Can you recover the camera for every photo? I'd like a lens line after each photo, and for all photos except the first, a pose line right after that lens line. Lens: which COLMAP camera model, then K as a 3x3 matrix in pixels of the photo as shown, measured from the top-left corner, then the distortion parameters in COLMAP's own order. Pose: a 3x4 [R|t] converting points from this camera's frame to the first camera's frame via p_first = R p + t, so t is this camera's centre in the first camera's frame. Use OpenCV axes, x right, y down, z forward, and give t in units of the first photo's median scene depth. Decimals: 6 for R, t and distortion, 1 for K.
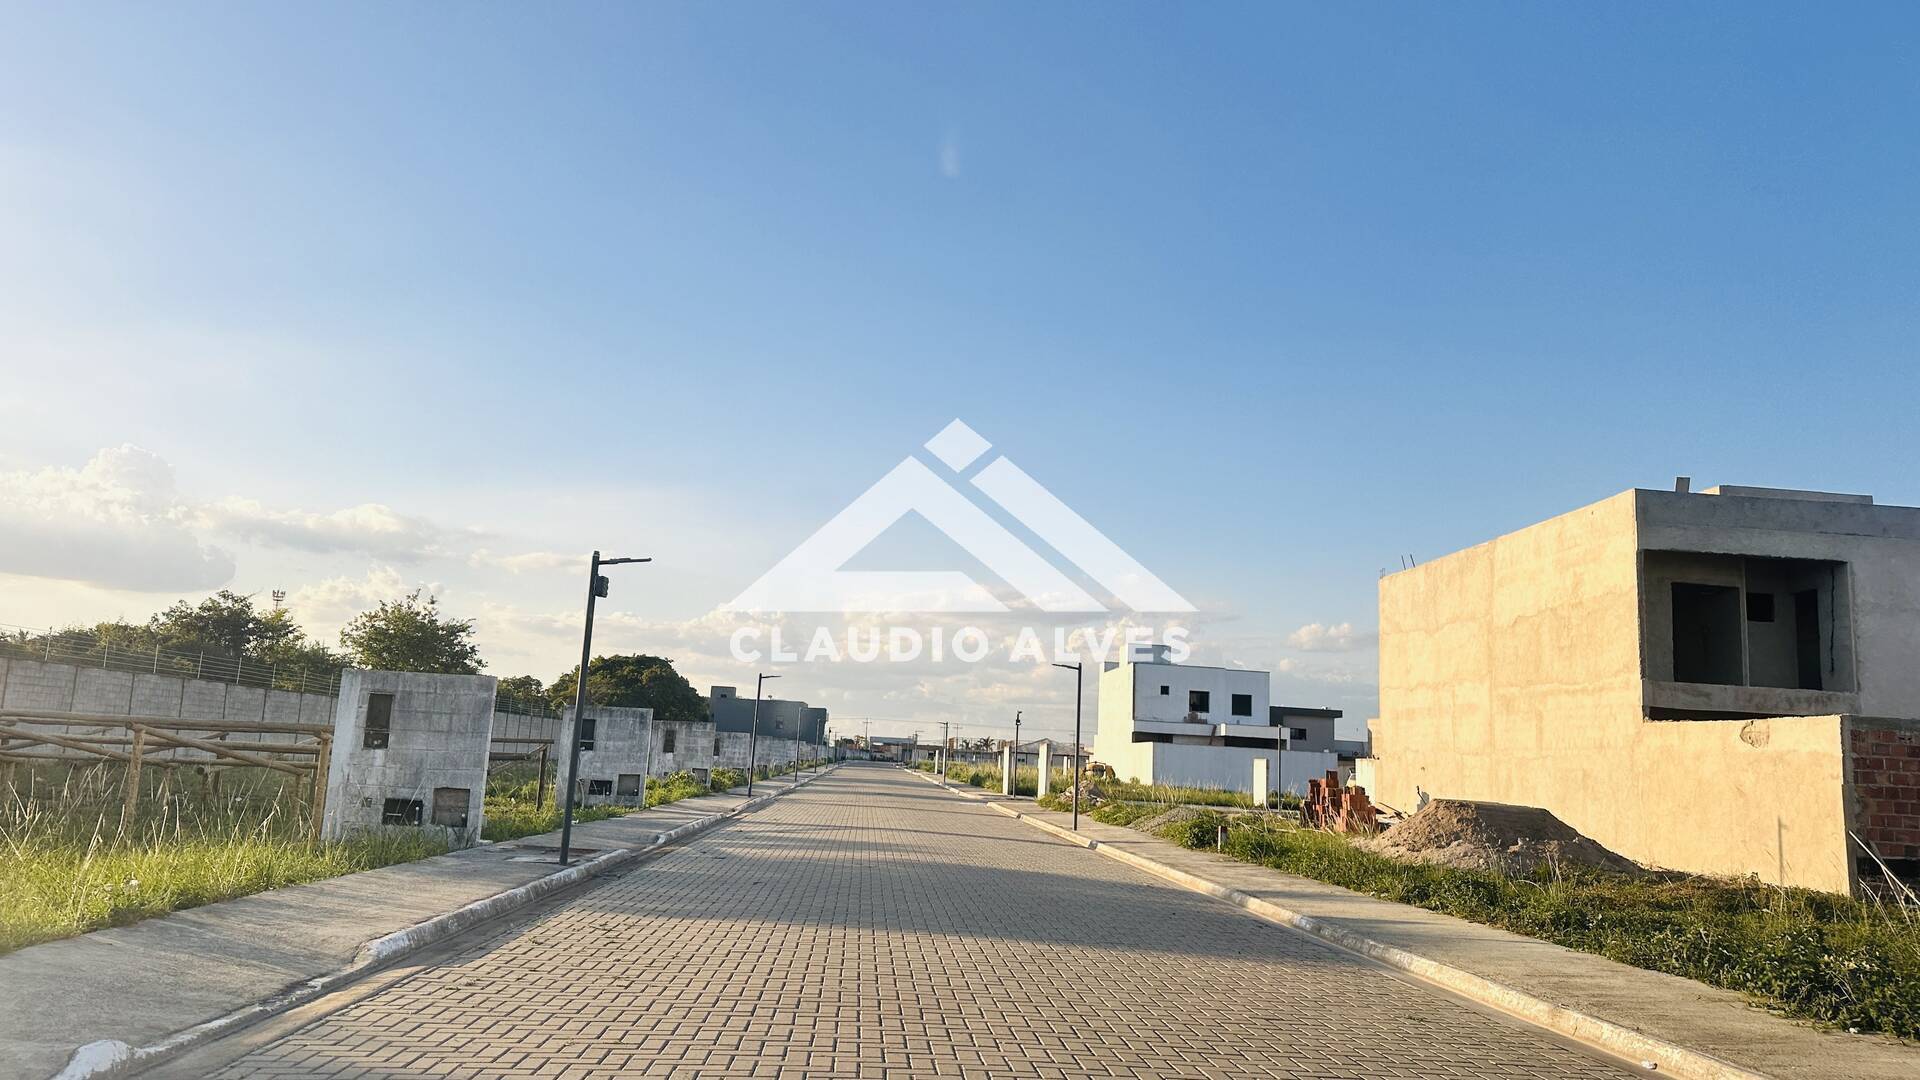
lens RADIAL K [[1386.5, 0, 966.0], [0, 1386.5, 554.6], [0, 0, 1]] dist [0.025302, -0.054020]
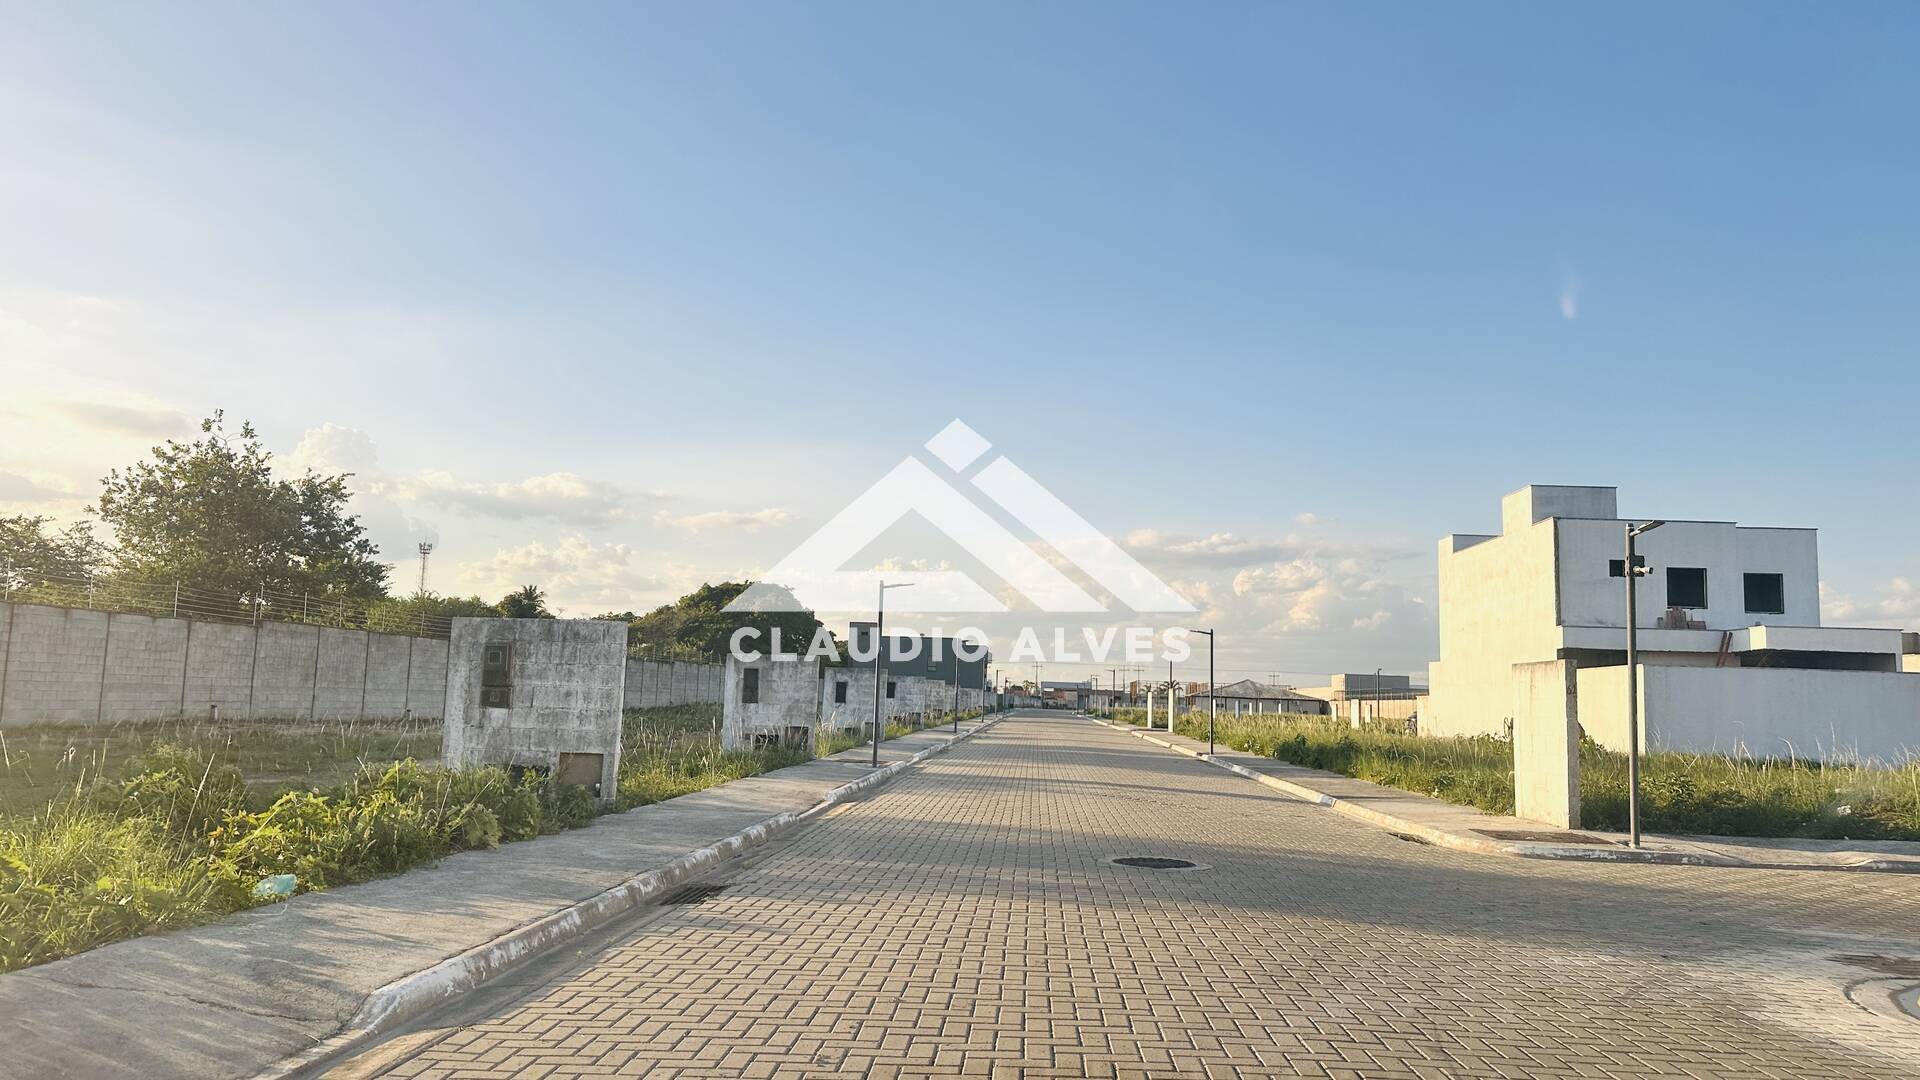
lens RADIAL K [[1386.5, 0, 958.7], [0, 1386.5, 549.0], [0, 0, 1]] dist [0.025302, -0.054020]
pose [[0.991879, -0.029397, -0.123742, -0.023201], [0.033499, 0.998952, 0.031203, 0.041842], [0.122695, -0.035095, 0.991824, 0.285177]]
